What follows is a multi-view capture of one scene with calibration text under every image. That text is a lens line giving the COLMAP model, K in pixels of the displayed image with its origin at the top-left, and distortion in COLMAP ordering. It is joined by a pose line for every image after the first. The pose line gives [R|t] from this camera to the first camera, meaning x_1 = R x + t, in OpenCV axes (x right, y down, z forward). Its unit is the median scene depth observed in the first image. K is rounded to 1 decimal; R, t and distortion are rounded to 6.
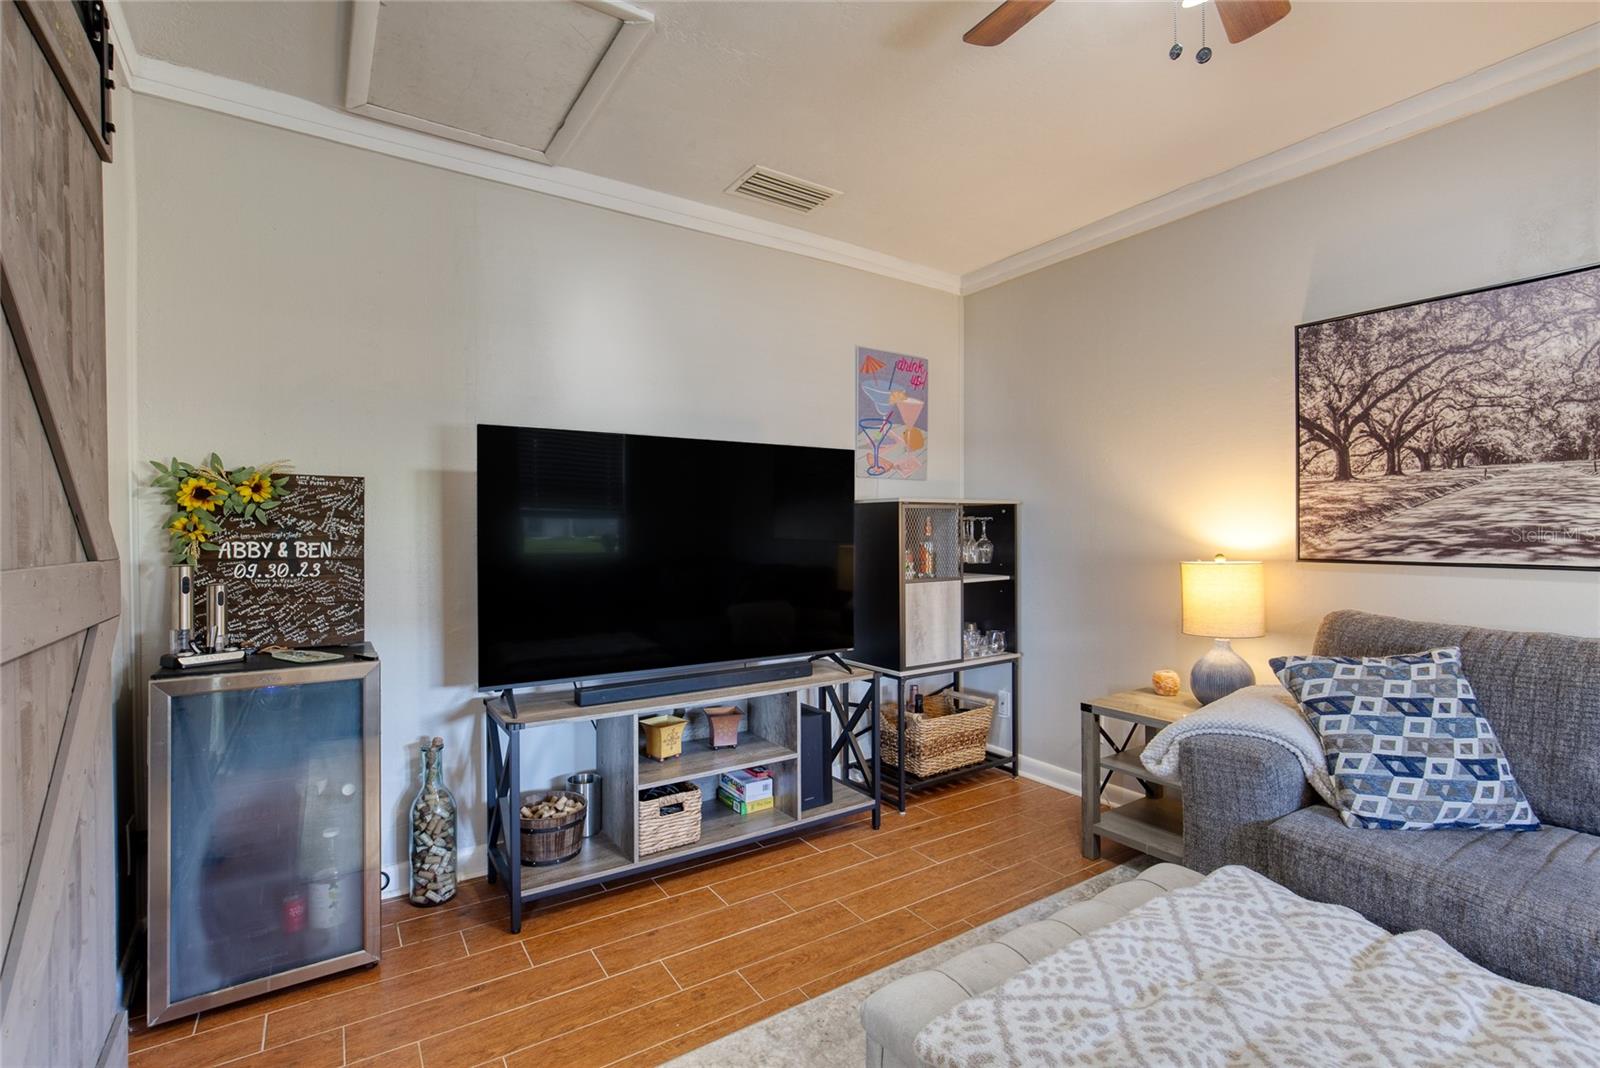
lens RADIAL K [[723.1, 0, 778.6], [0, 723.1, 534.6], [0, 0, 1]] dist [-0.012928, 0.007414]
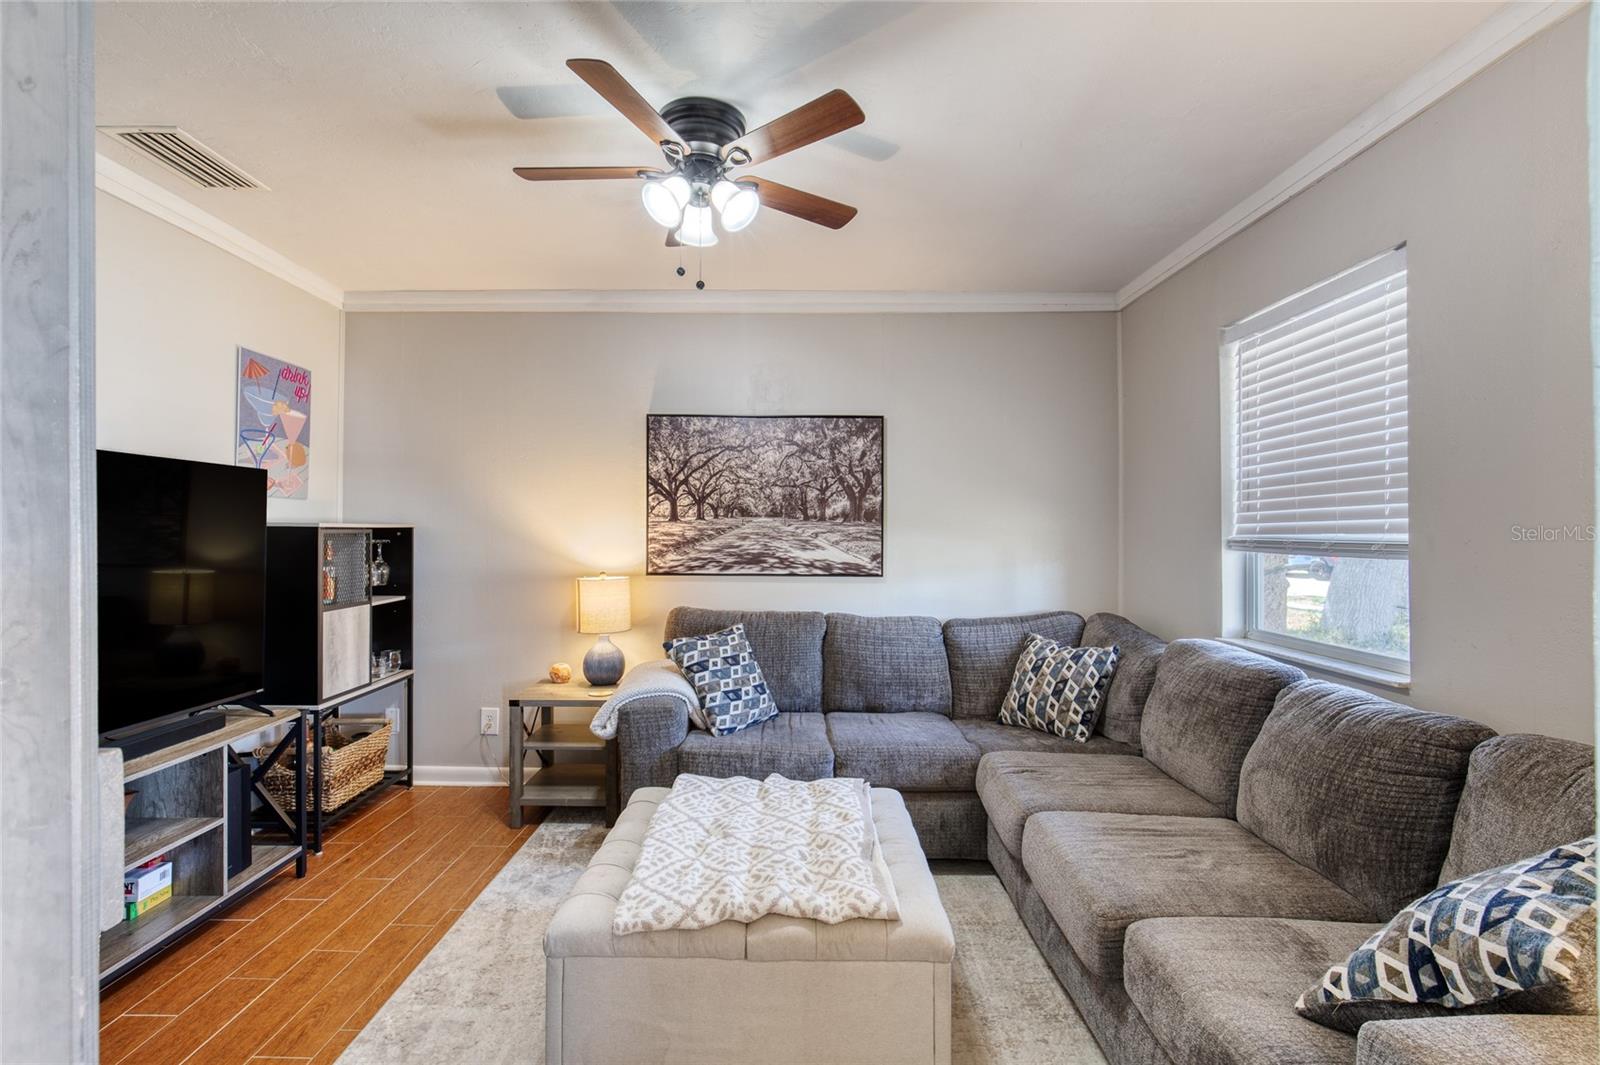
lens RADIAL K [[723.1, 0, 778.6], [0, 723.1, 533.1], [0, 0, 1]] dist [-0.012928, 0.007414]
pose [[0.563674, 0.006004, 0.825976, -0.342373], [0.000787, 0.999969, -0.007805, -0.036594], [-0.825997, 0.005049, 0.563652, -0.047929]]
